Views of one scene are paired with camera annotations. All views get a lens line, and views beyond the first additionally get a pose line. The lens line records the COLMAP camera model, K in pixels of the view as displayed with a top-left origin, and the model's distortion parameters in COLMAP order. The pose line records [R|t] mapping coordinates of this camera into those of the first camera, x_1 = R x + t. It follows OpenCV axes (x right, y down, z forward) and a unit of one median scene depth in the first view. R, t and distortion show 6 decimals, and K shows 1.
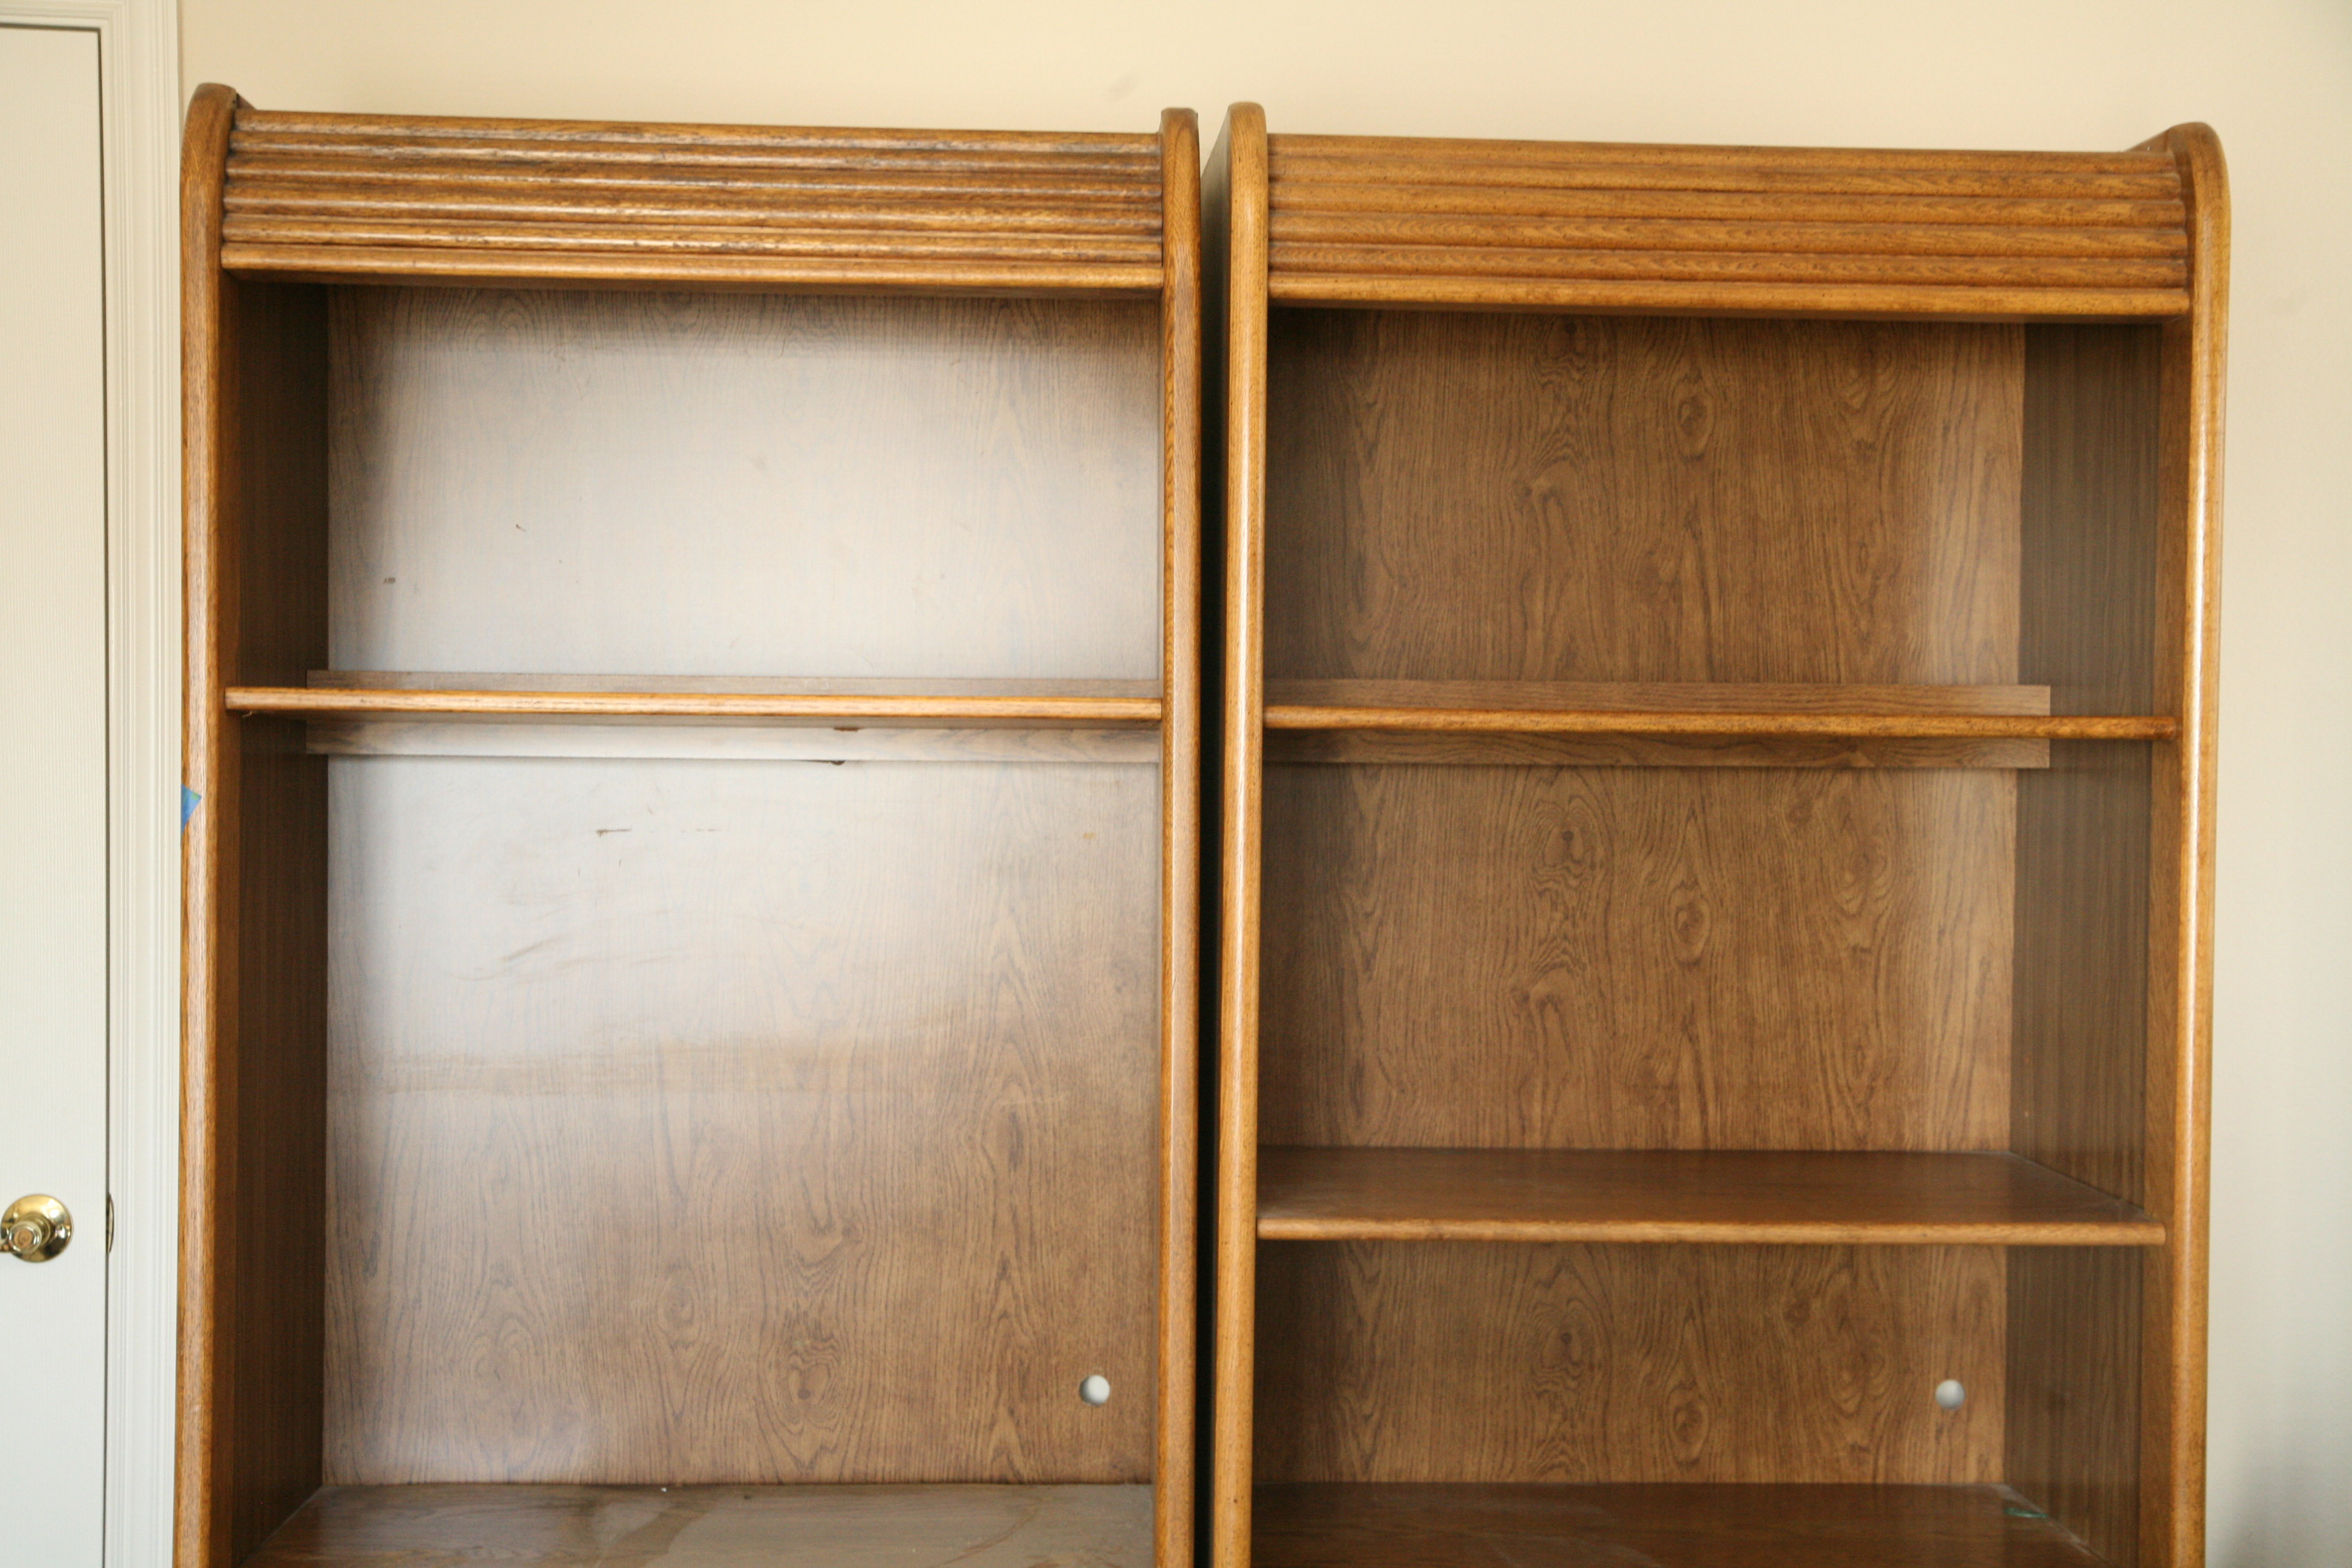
lens RADIAL K [[3236.2, 0, 1176.0], [0, 3236.2, 784.0], [0, 0, 1]] dist [0.005877, 0.336500]
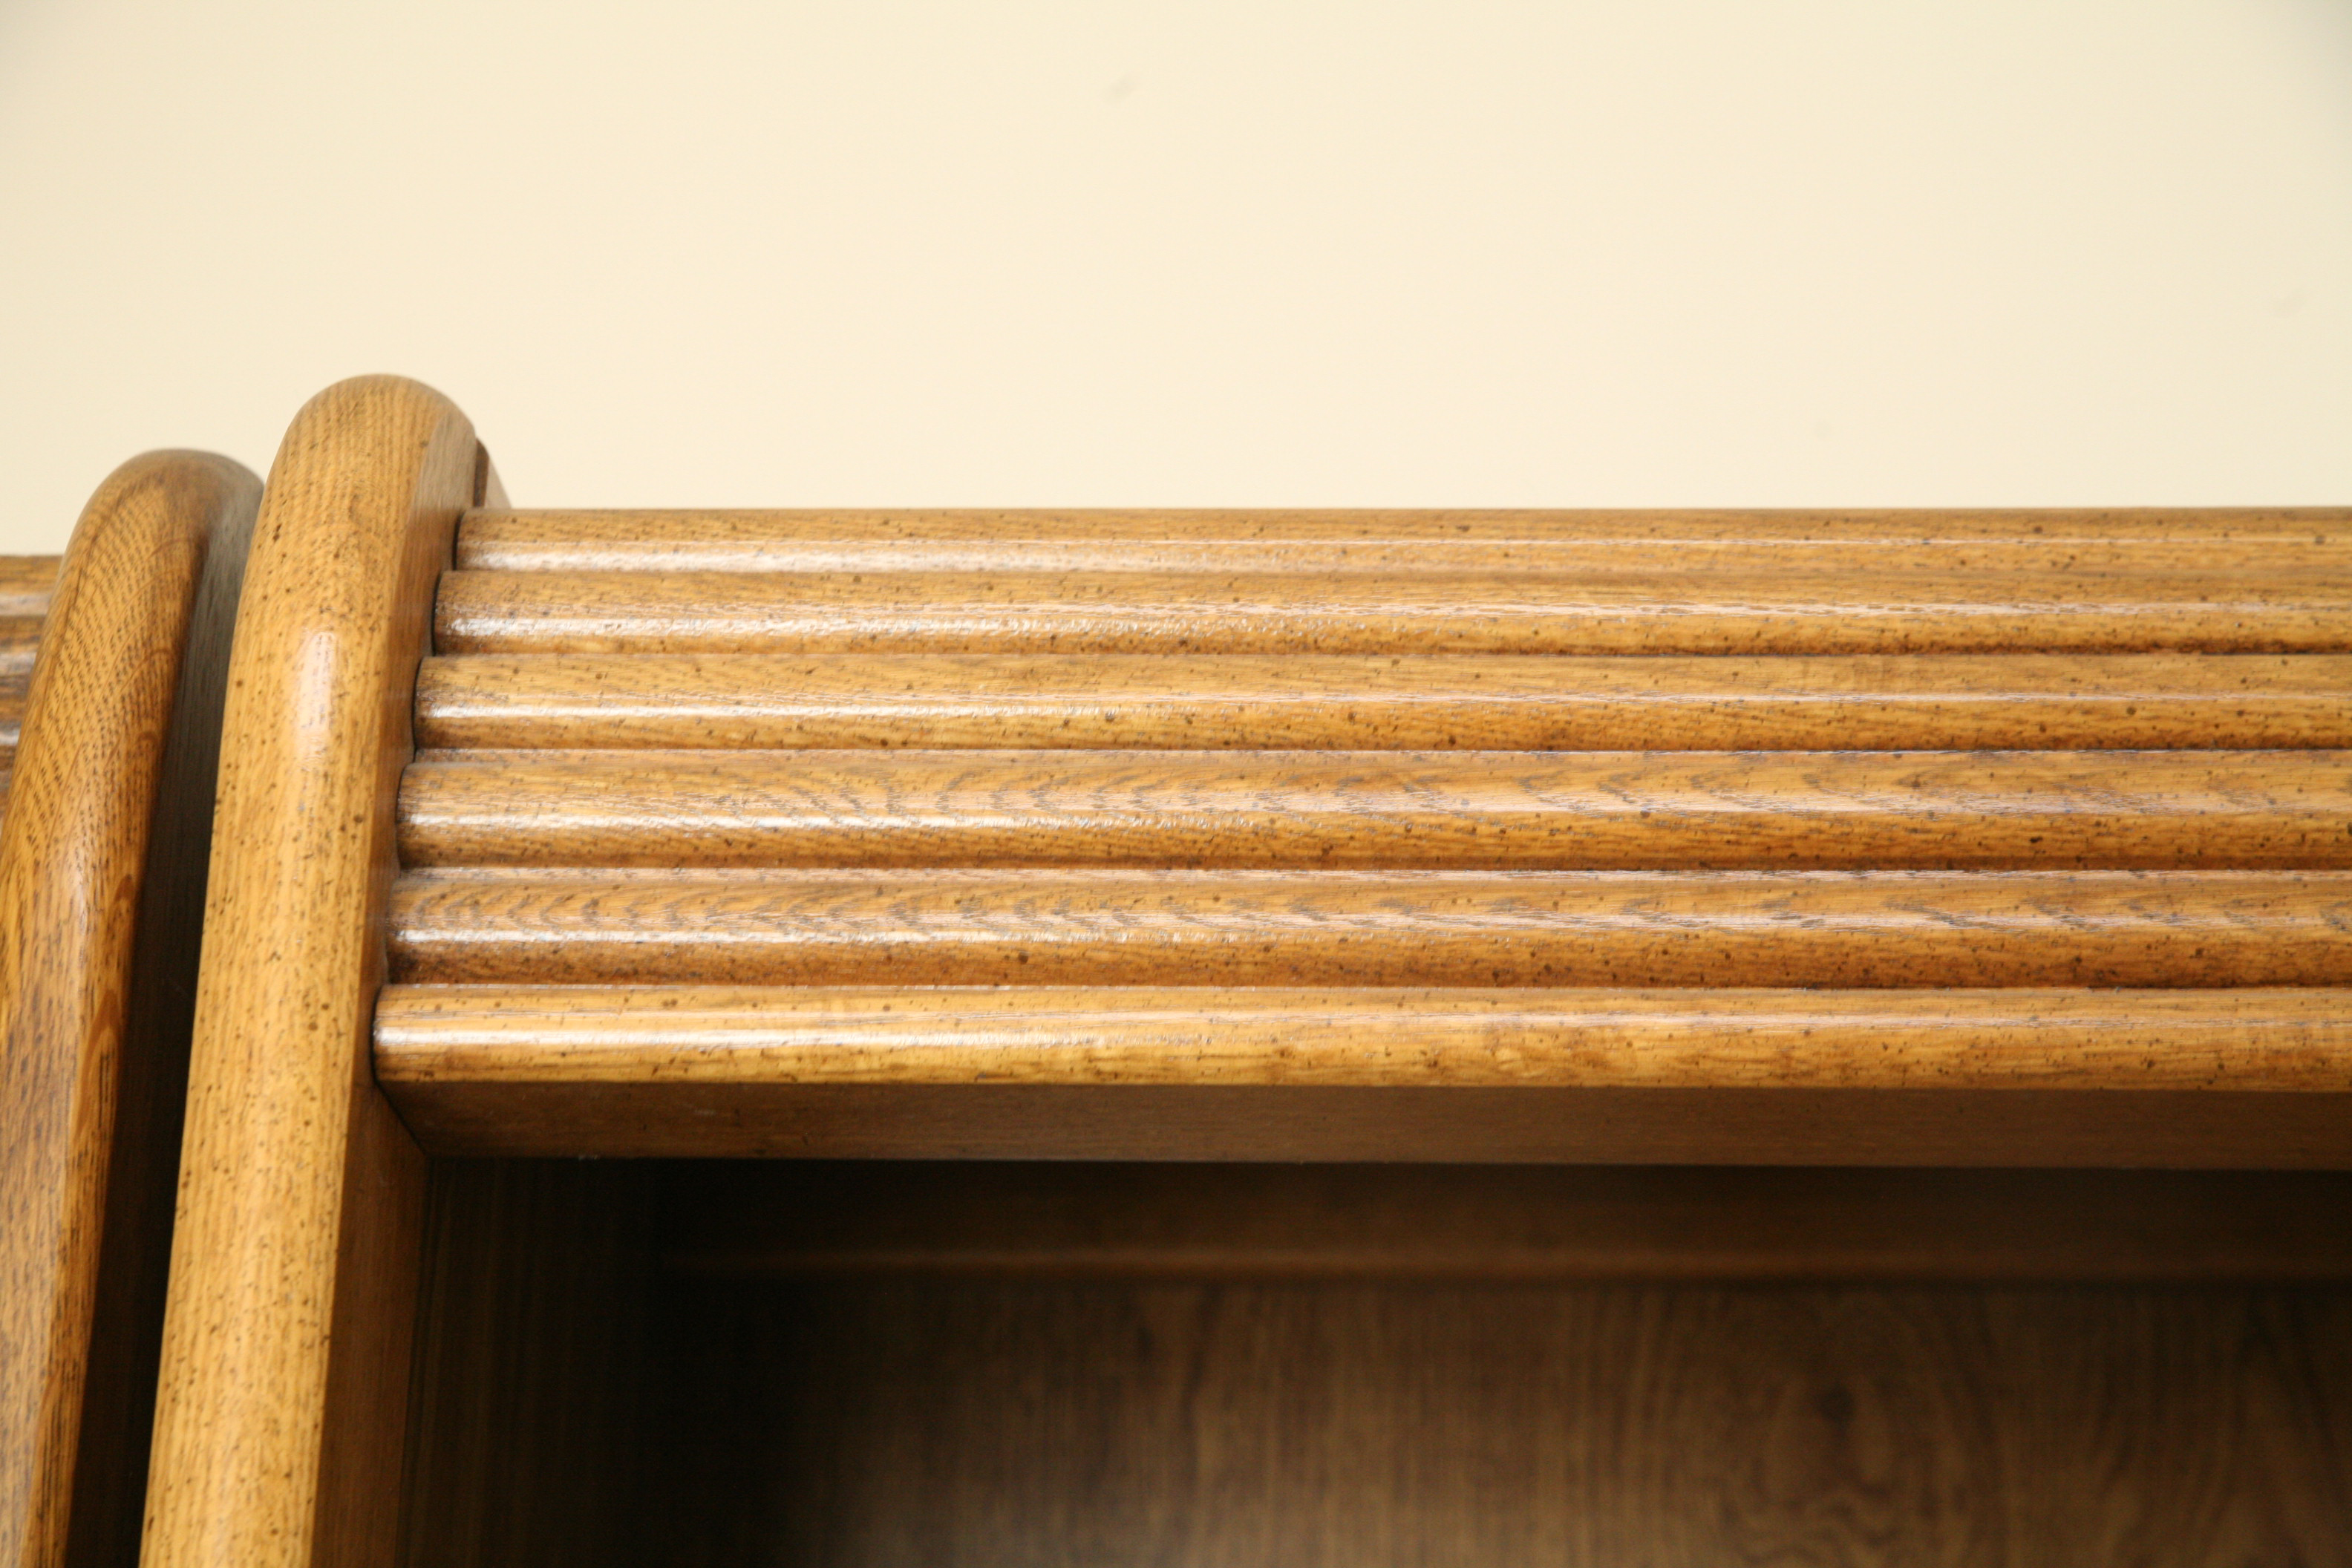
lens RADIAL K [[4398.0, 0, 1176.0], [0, 4398.0, 784.0], [0, 0, 1]] dist [0.246189, 0.037224]
pose [[0.996809, -0.035896, -0.071299, 0.108497], [0.008121, 0.934156, -0.356773, -0.055629], [0.079411, 0.355056, 0.931466, 0.692652]]
